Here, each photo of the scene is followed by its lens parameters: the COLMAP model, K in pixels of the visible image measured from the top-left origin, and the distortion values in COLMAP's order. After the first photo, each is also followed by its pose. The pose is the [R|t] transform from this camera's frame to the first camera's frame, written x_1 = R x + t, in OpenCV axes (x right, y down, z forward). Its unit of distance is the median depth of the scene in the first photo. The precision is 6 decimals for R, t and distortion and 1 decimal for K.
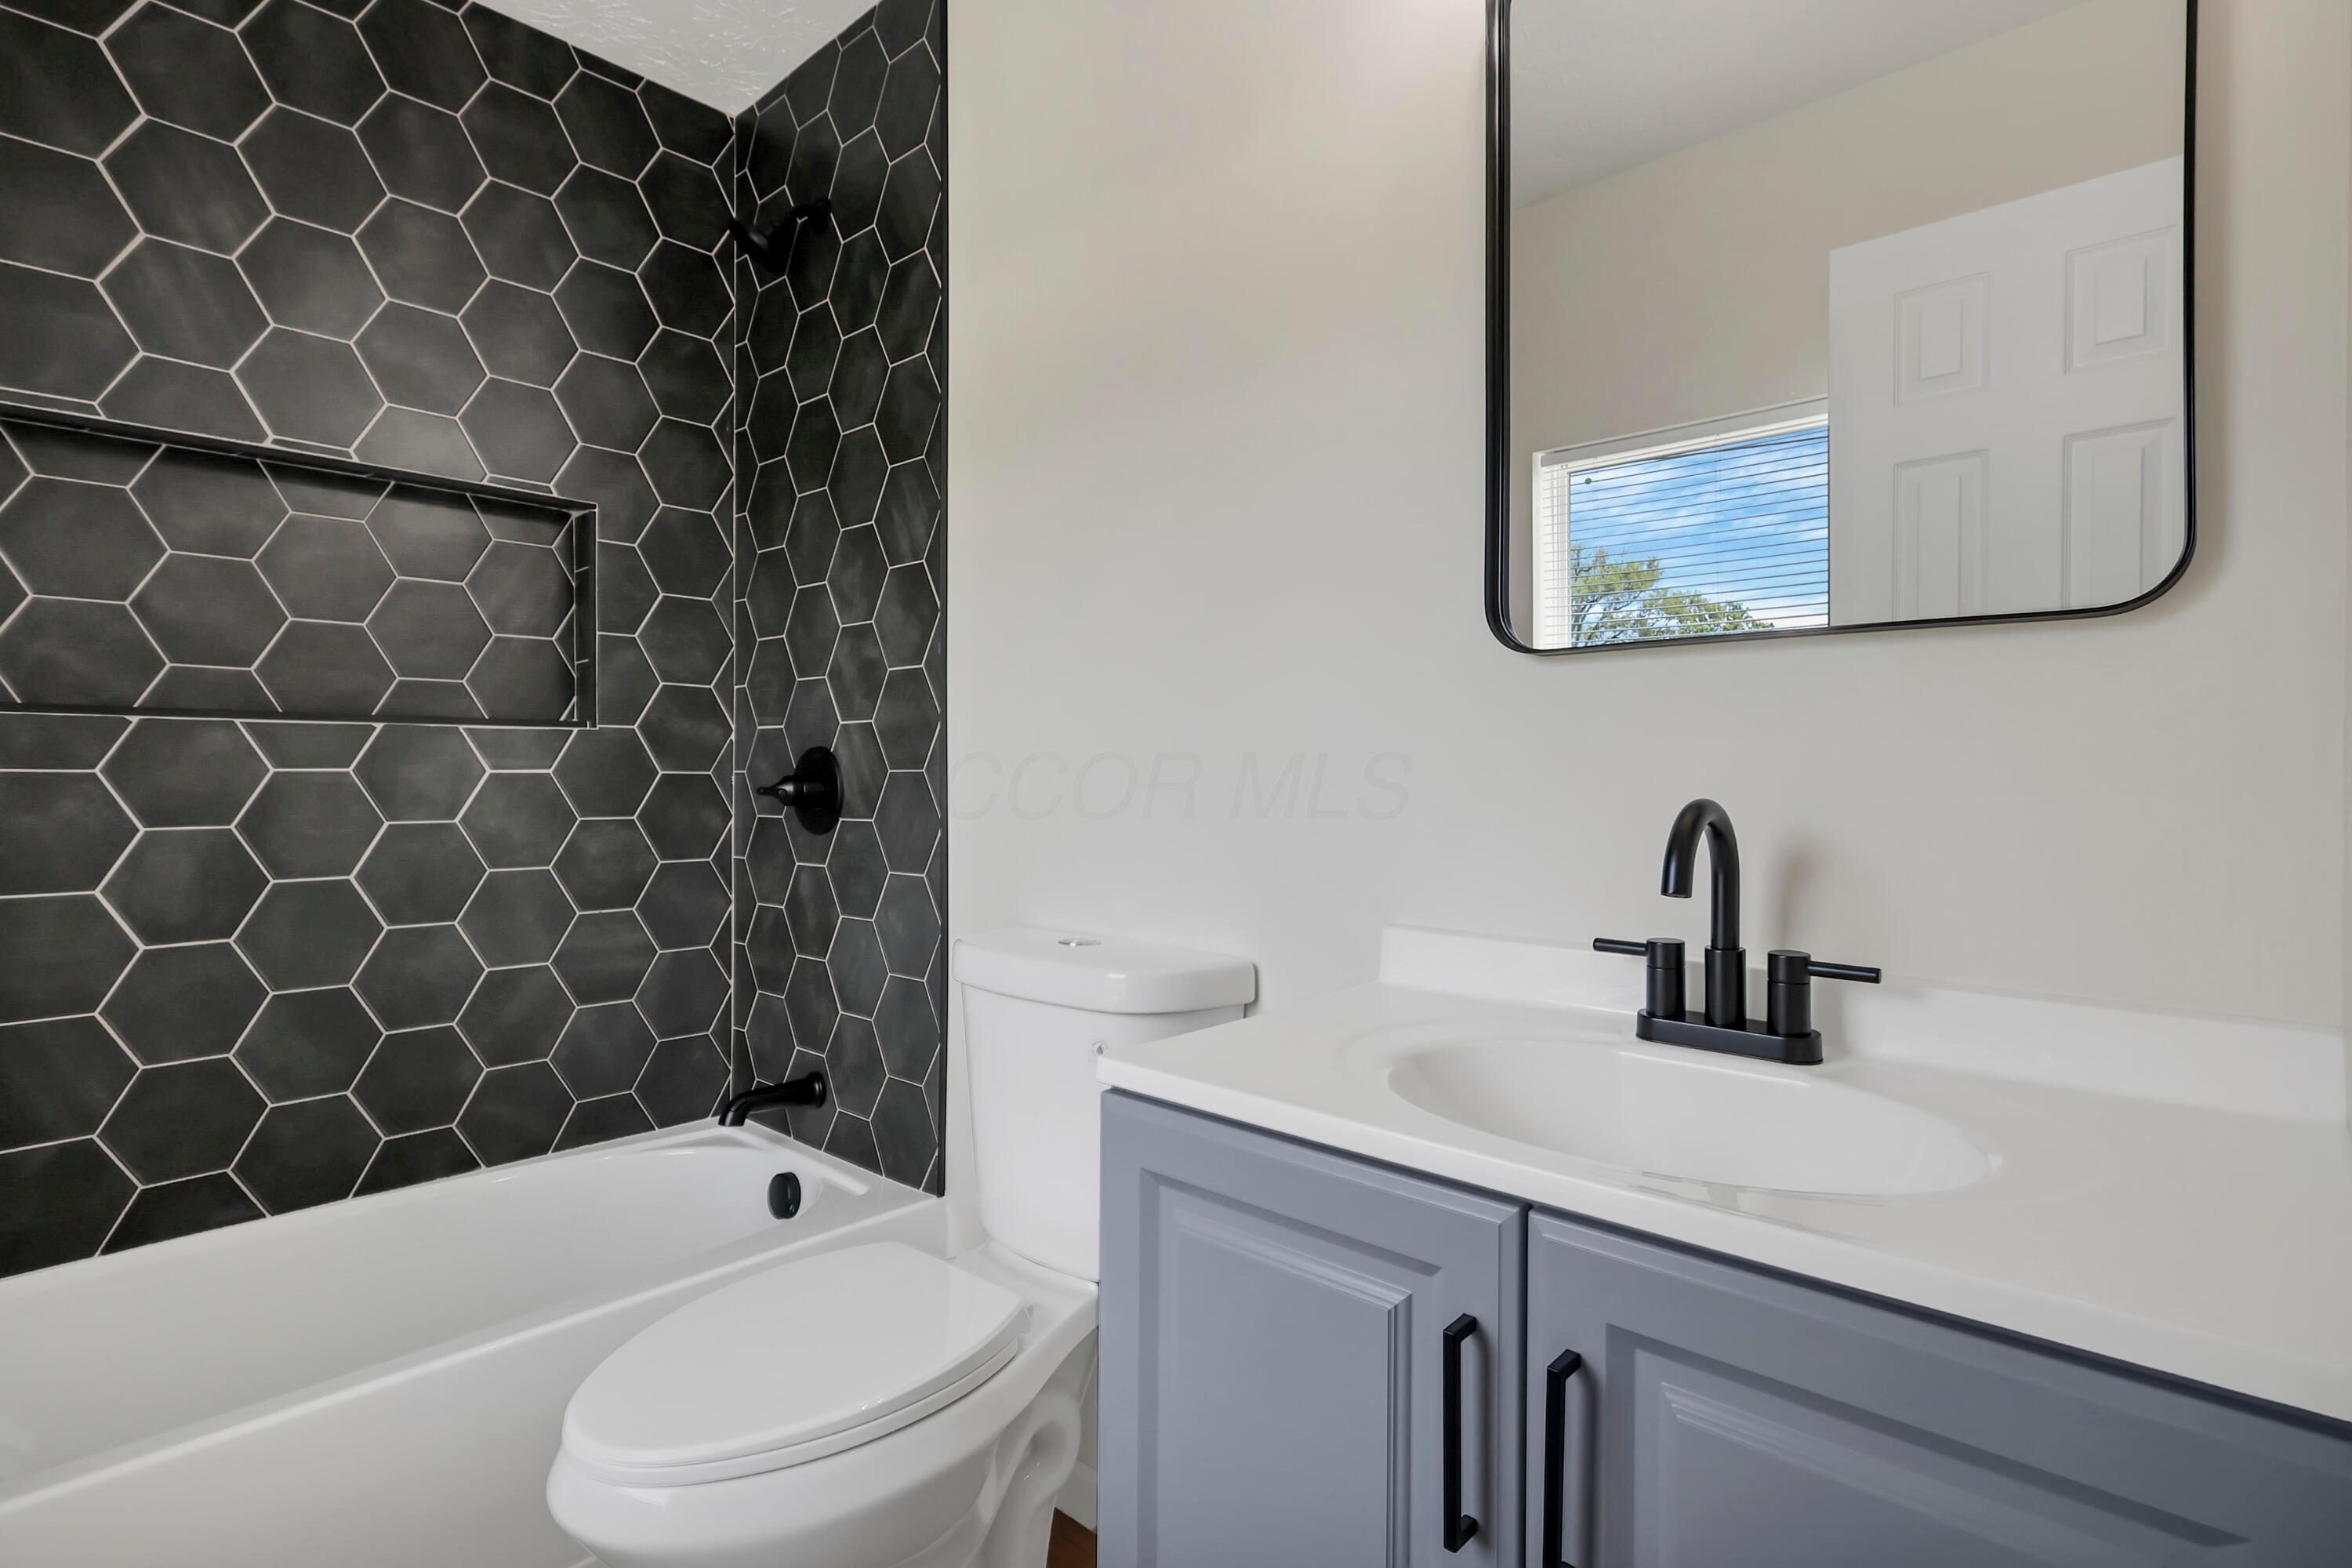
lens RADIAL K [[1123.2, 0, 1157.1], [0, 1123.2, 784.6], [0, 0, 1]] dist [0.001277, 0.000122]
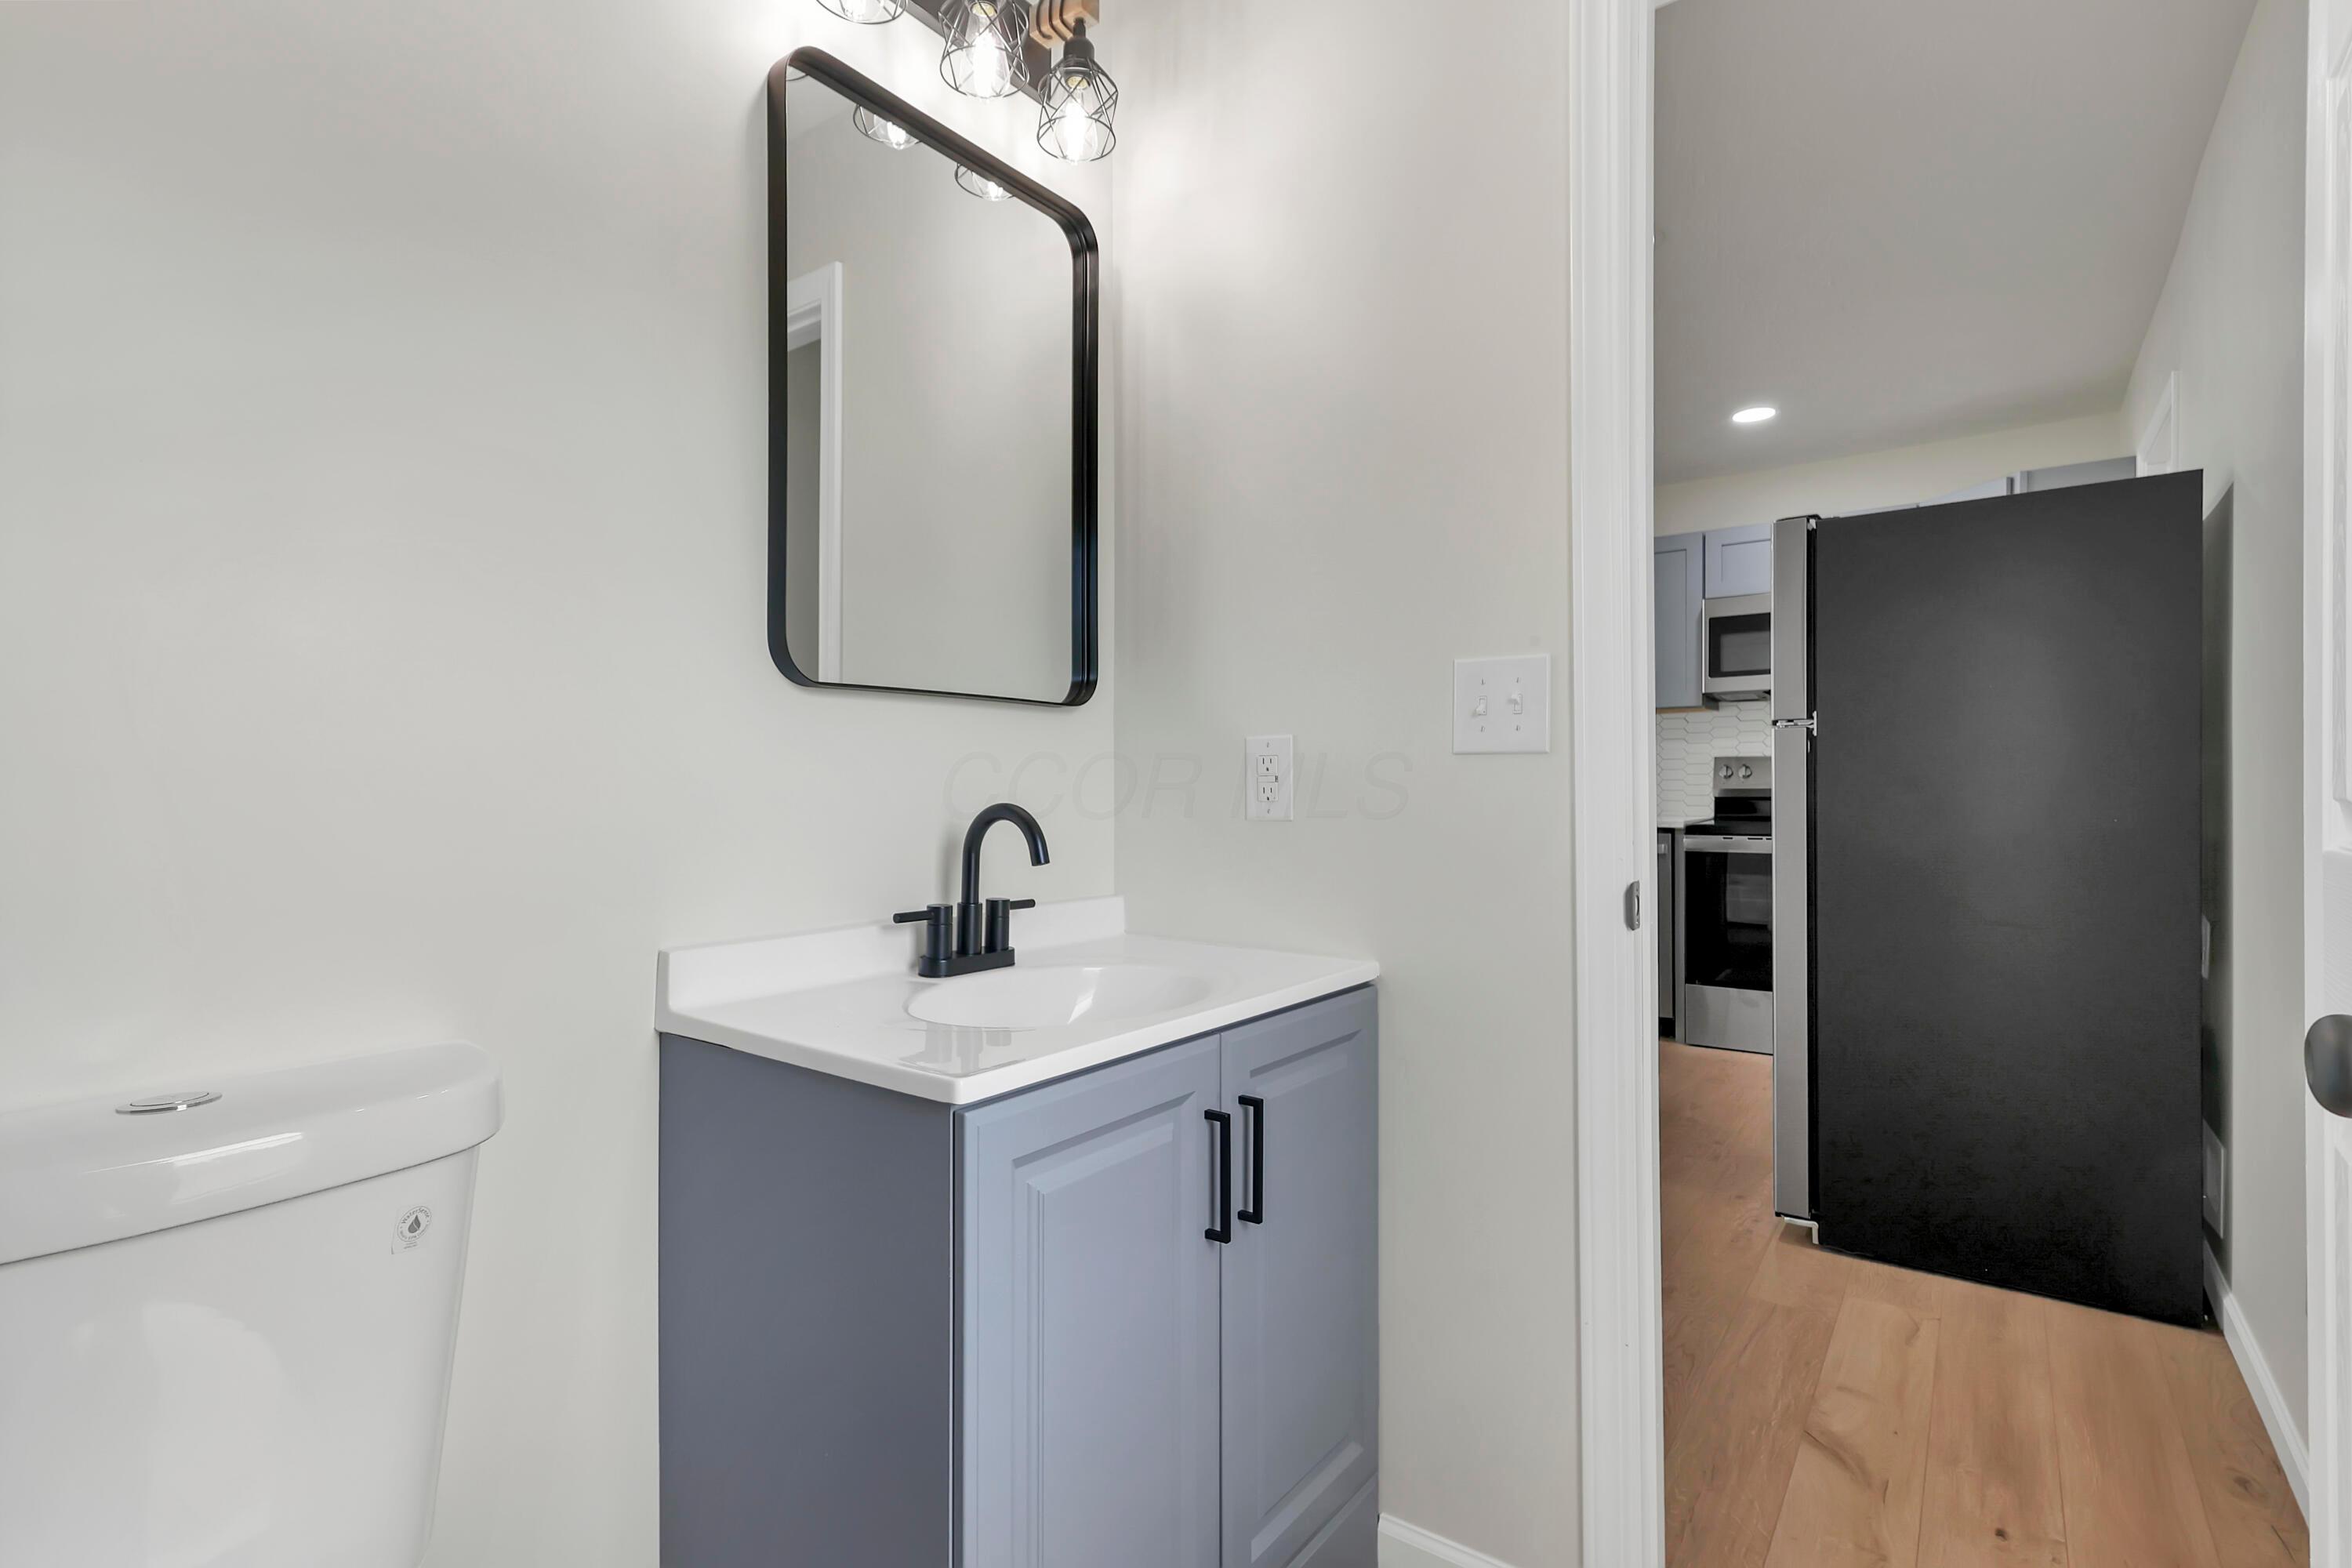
lens RADIAL K [[1123.2, 0, 1157.1], [0, 1123.2, 784.6], [0, 0, 1]] dist [0.001277, 0.000122]
pose [[-0.101539, -0.003880, 0.994824, -0.992780], [0.007306, 0.999963, 0.004645, -0.017399], [-0.994805, 0.007740, -0.101507, 0.885779]]
